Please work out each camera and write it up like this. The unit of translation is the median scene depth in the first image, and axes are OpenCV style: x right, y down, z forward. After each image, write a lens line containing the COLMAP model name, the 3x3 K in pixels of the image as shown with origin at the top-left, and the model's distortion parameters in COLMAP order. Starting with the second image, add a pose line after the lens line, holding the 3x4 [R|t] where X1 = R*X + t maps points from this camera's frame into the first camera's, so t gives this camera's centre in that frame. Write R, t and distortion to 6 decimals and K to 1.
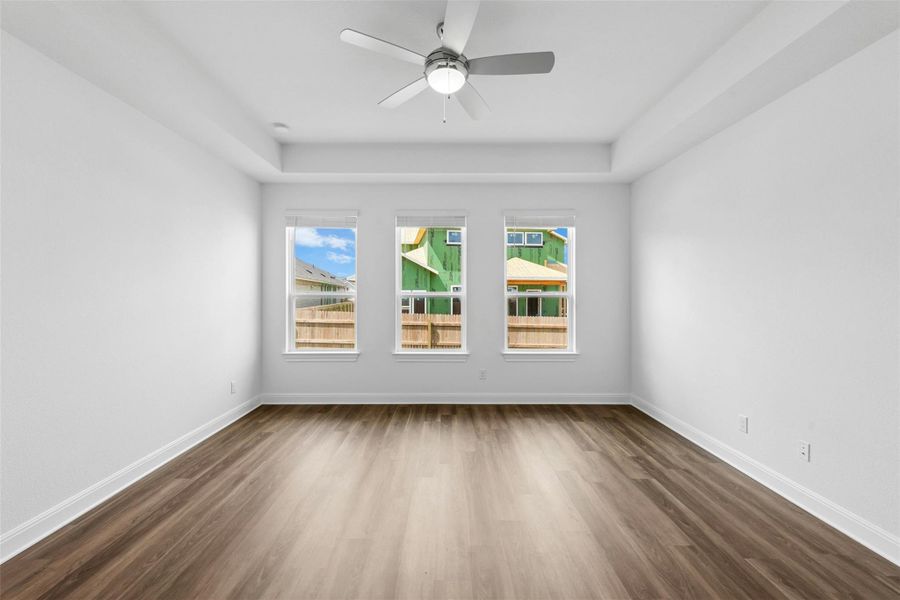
lens RADIAL K [[380.7, 0, 450.0], [0, 380.7, 300.0], [0, 0, 1]] dist [-0.000097, -0.000180]
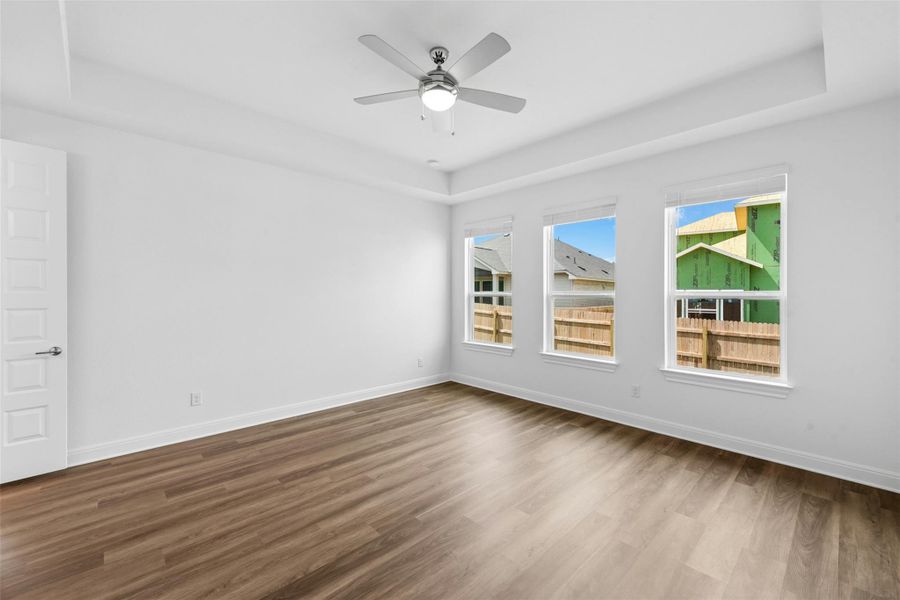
lens RADIAL K [[370.9, 0, 432.3], [0, 370.9, 301.4], [0, 0, 1]] dist [0.000725, -0.000061]
pose [[0.671112, 0.017877, -0.741141, 0.134422], [-0.014996, 0.999832, 0.010538, -0.000622], [0.741205, 0.004042, 0.671267, 0.045785]]
